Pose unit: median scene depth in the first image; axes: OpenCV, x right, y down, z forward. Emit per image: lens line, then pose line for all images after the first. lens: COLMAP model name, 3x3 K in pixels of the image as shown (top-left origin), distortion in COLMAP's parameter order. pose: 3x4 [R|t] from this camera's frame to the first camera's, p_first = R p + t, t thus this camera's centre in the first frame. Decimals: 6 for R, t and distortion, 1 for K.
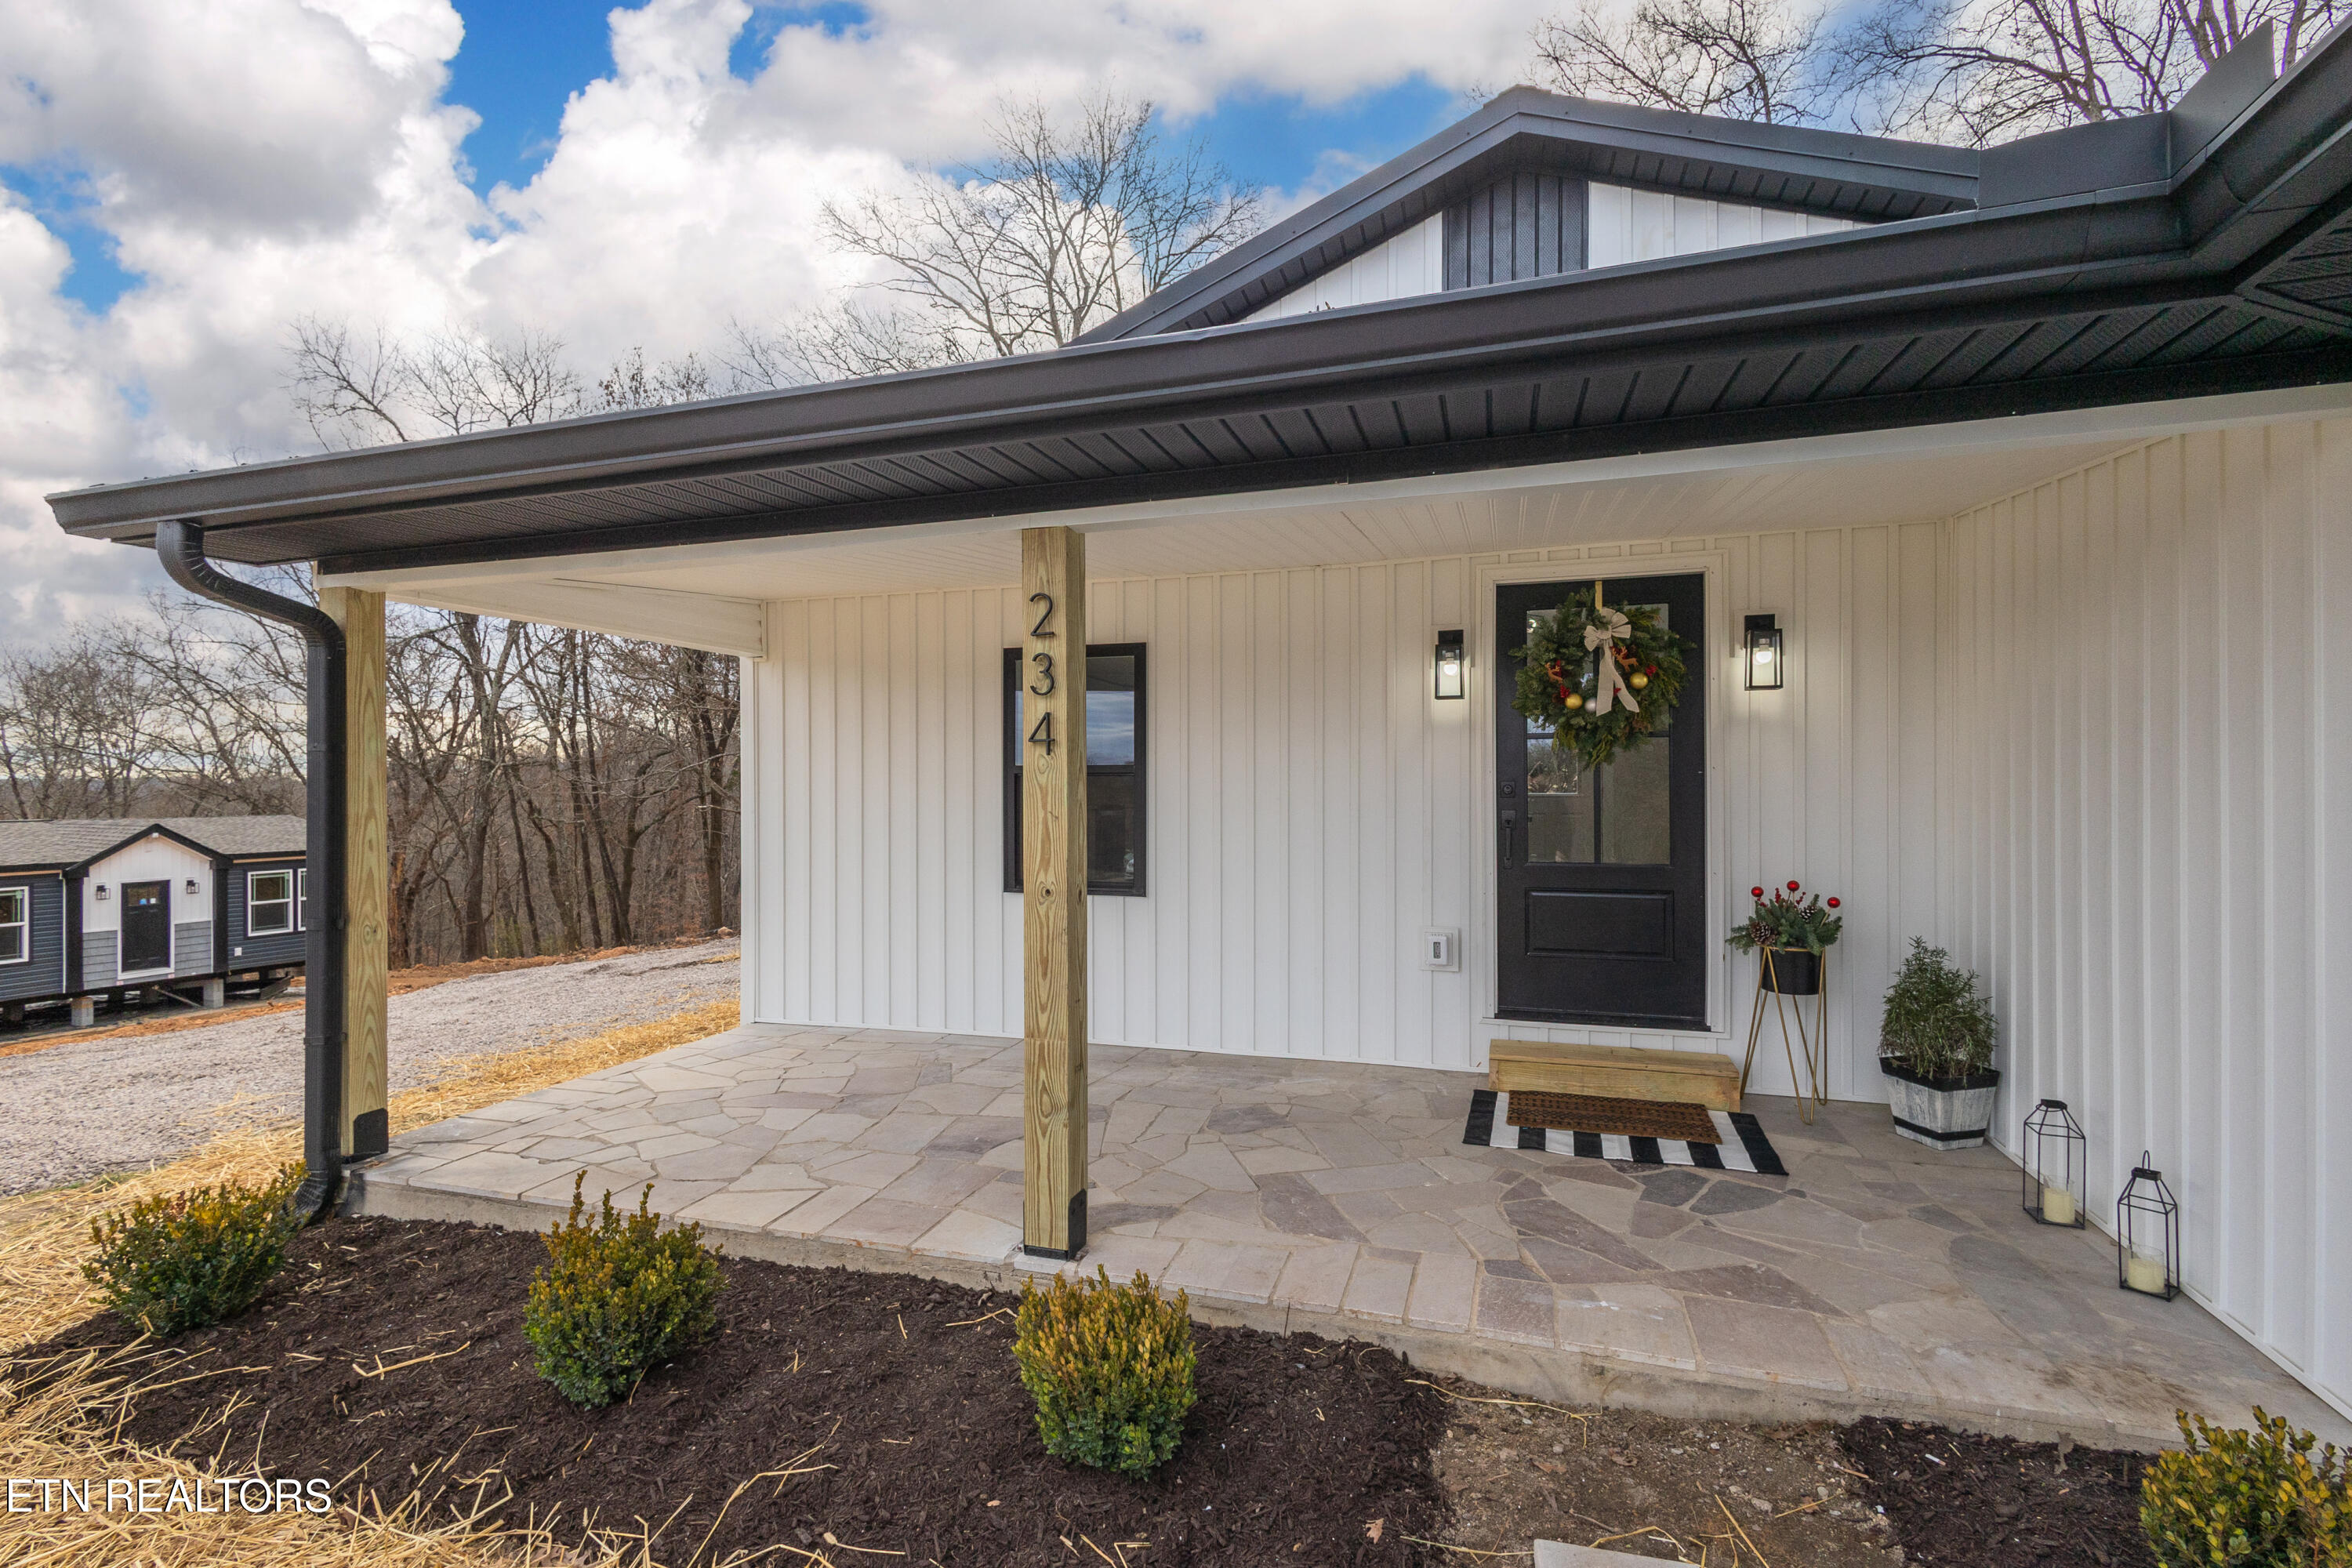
lens RADIAL K [[1077.4, 0, 1164.9], [0, 1077.4, 780.6], [0, 0, 1]] dist [0.001876, -0.000874]
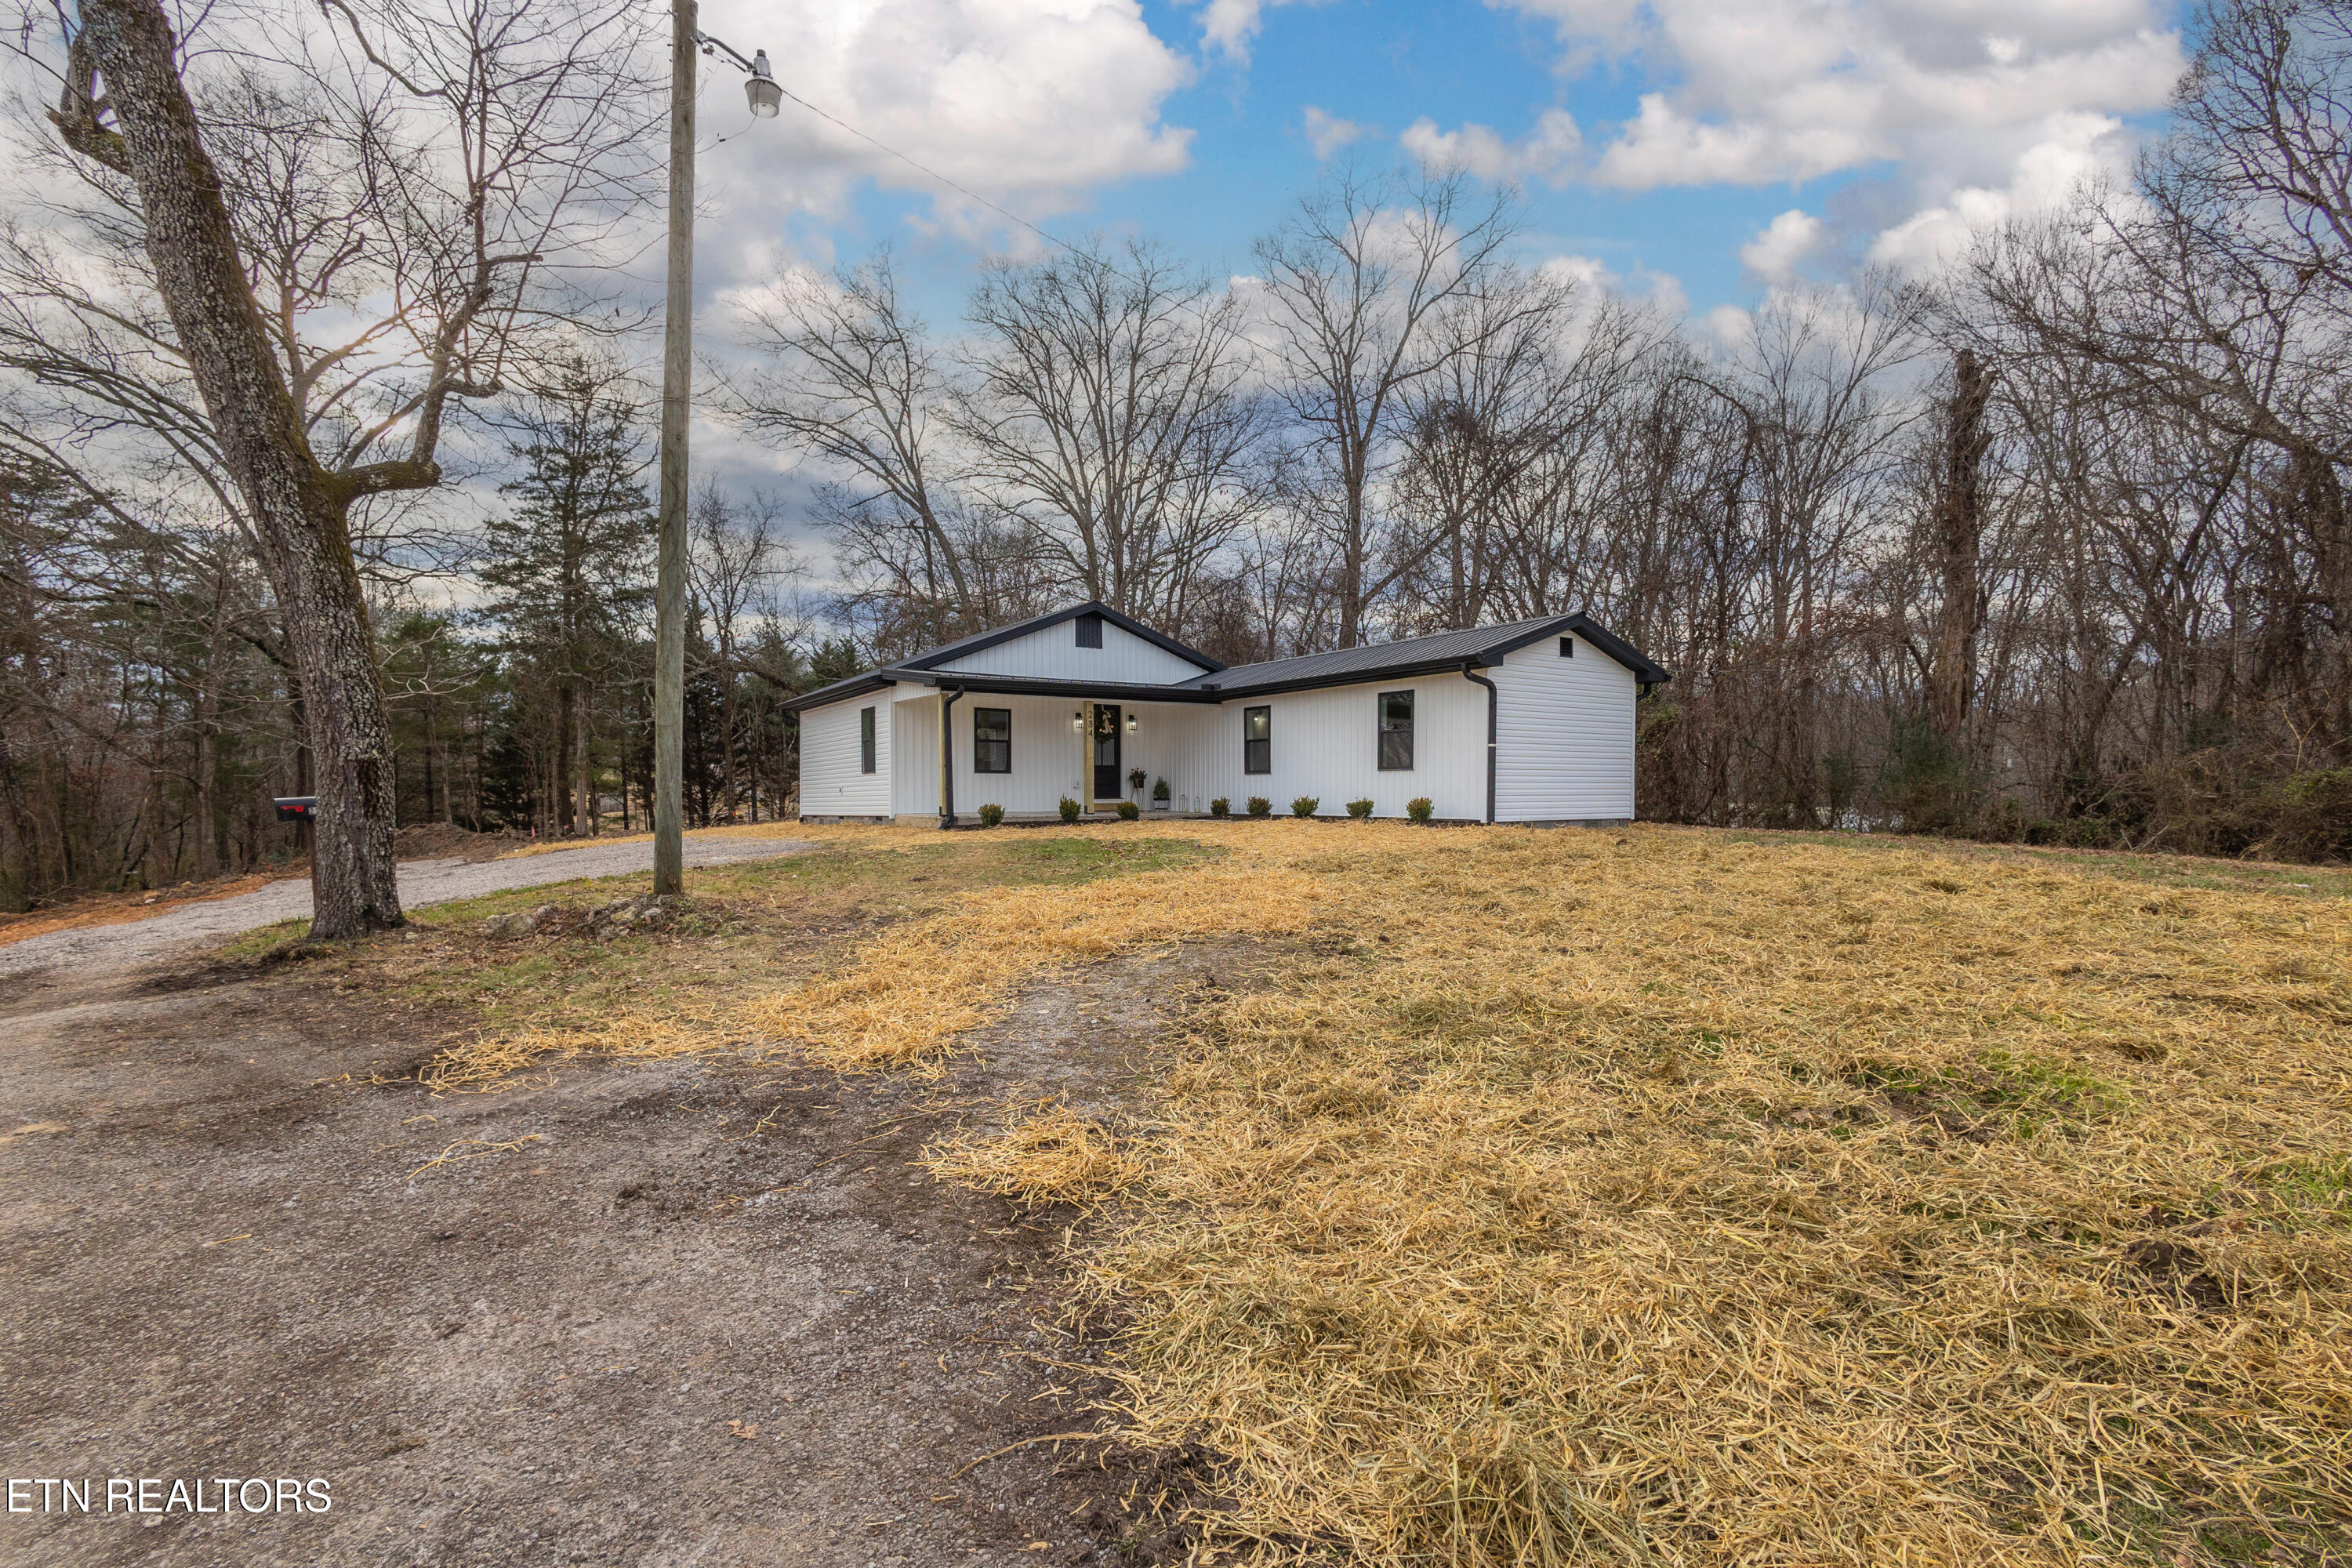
lens RADIAL K [[1077.4, 0, 1166.5], [0, 1077.4, 804.0], [0, 0, 1]] dist [0.001876, -0.000874]
pose [[0.627778, -0.016821, 0.778211, -3.147757], [-0.005053, 0.999657, 0.025684, 0.127499], [-0.778376, -0.020056, 0.627478, -2.211193]]
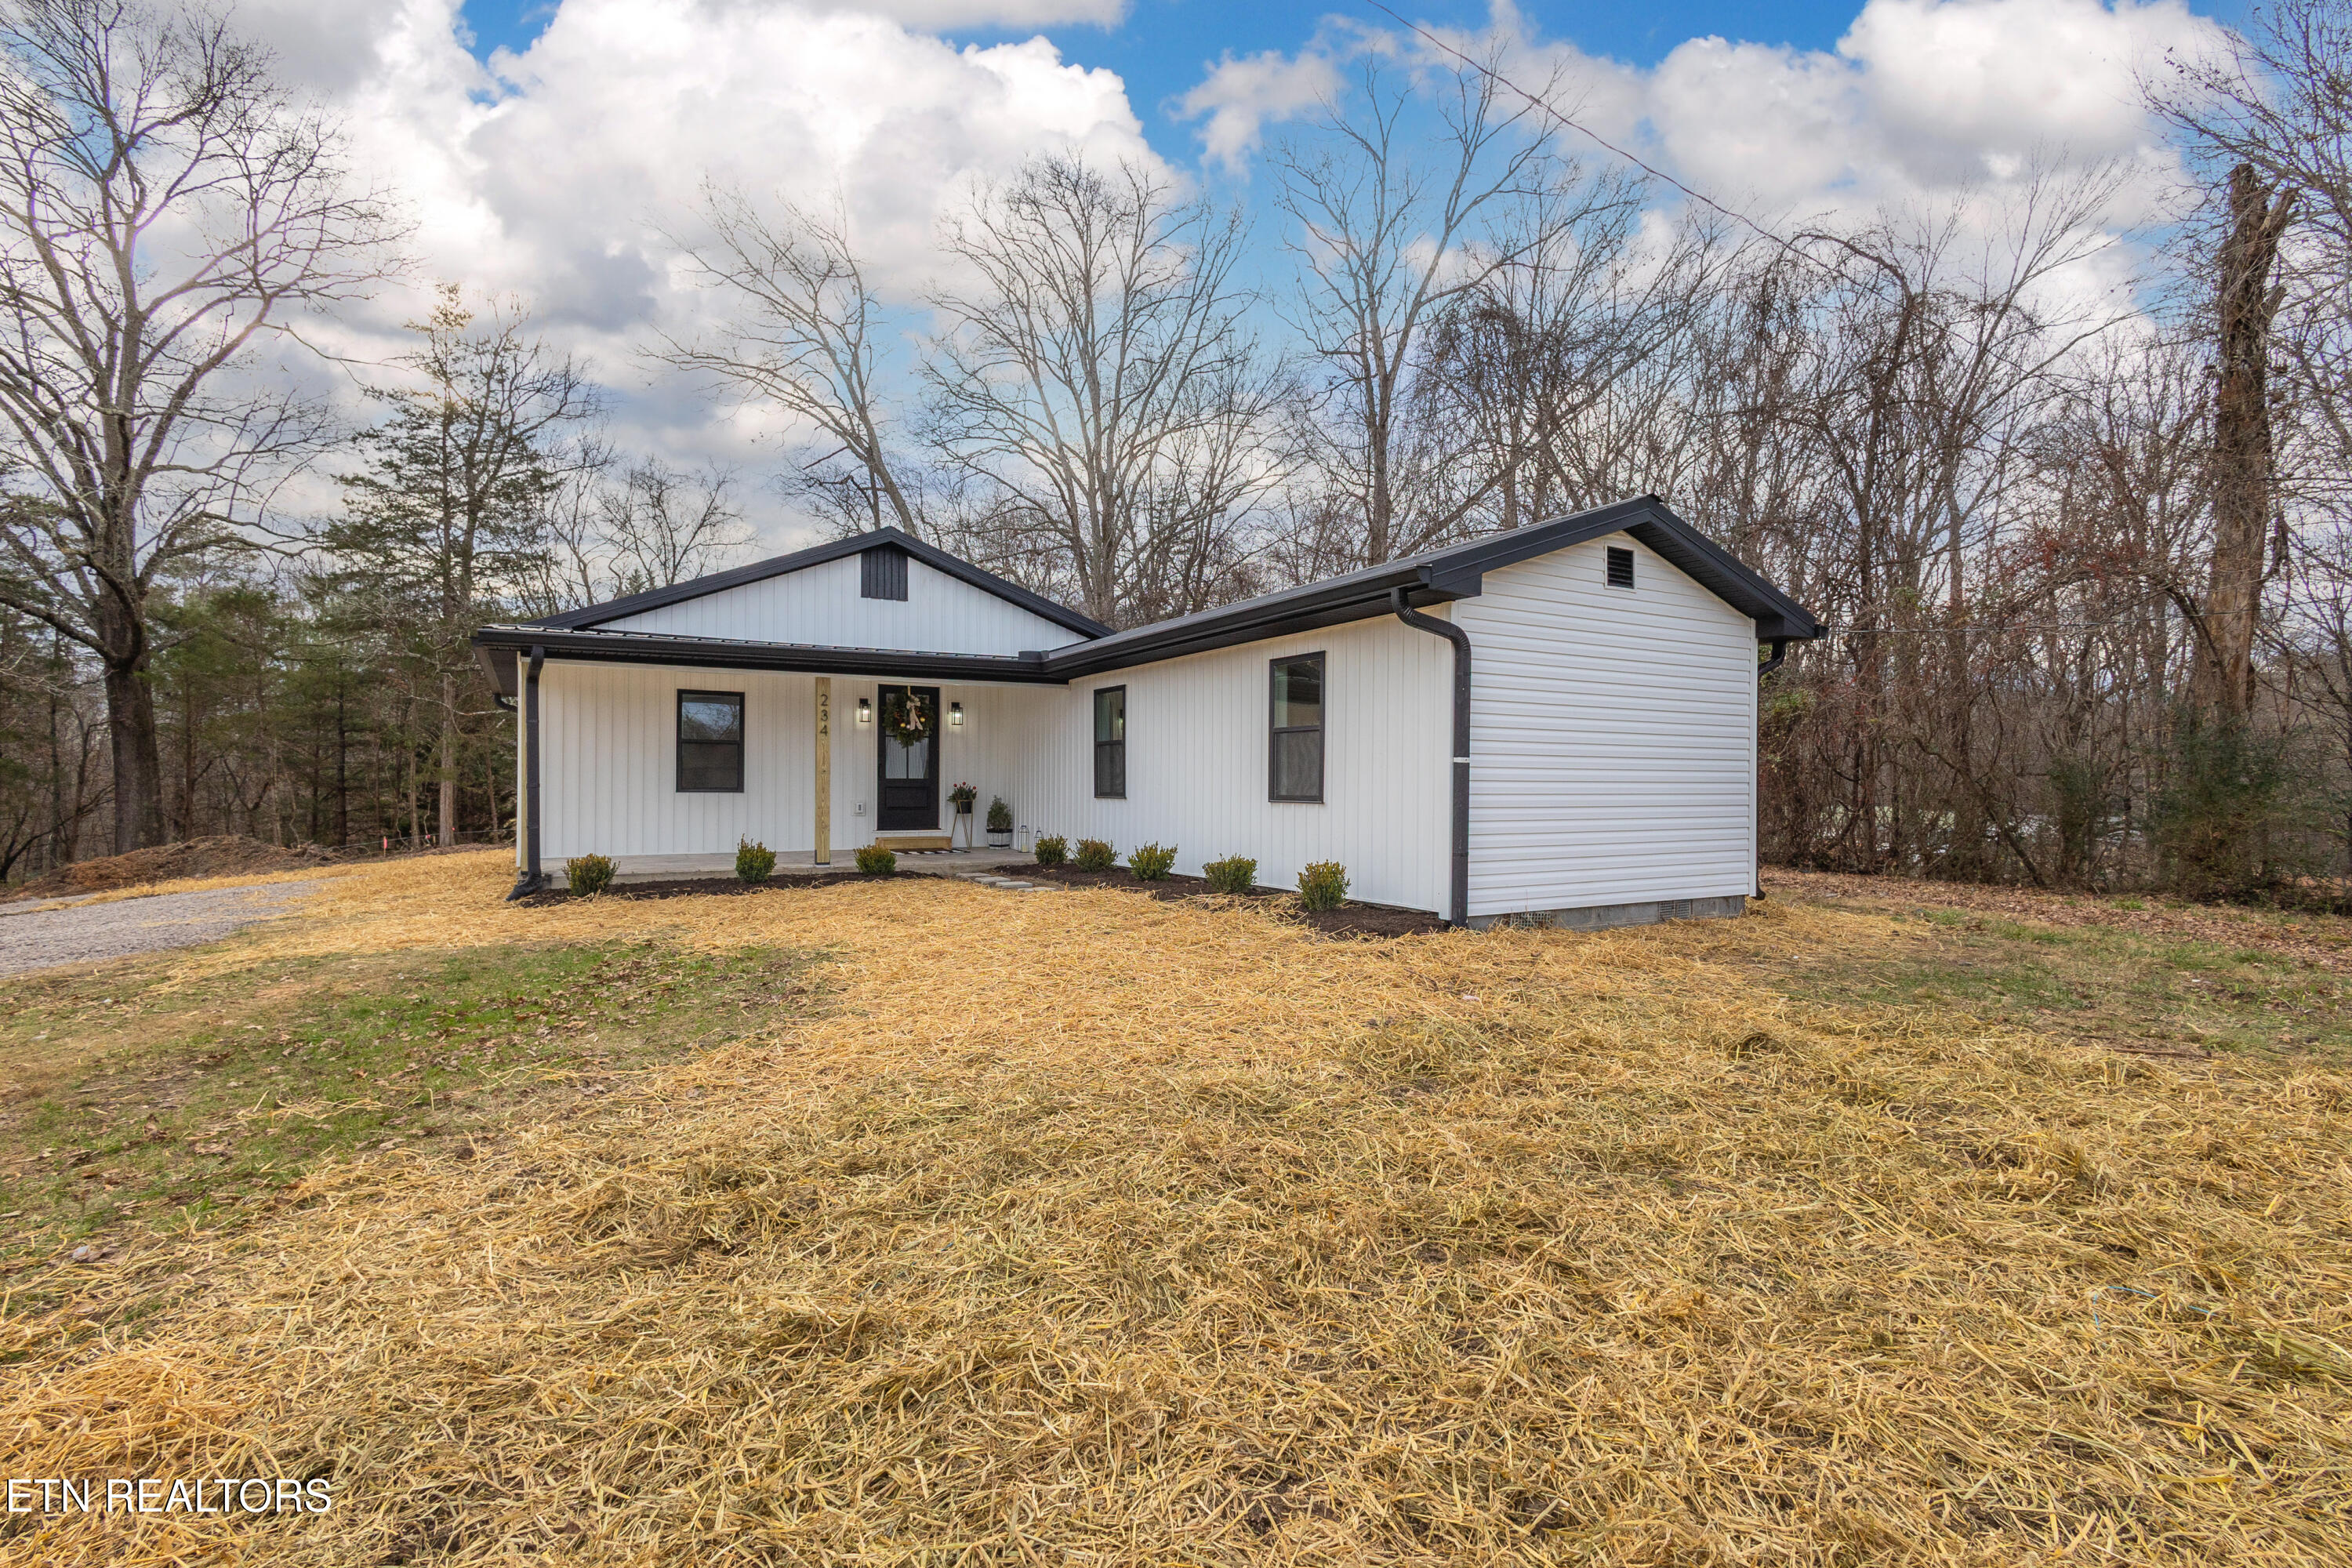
lens RADIAL K [[1077.4, 0, 1173.2], [0, 1077.4, 774.8], [0, 0, 1]] dist [0.001876, -0.000874]
pose [[0.674723, 0.003275, 0.738064, -1.387889], [-0.010810, 0.999927, 0.005446, 0.043434], [-0.737992, -0.011653, 0.674709, -1.668959]]
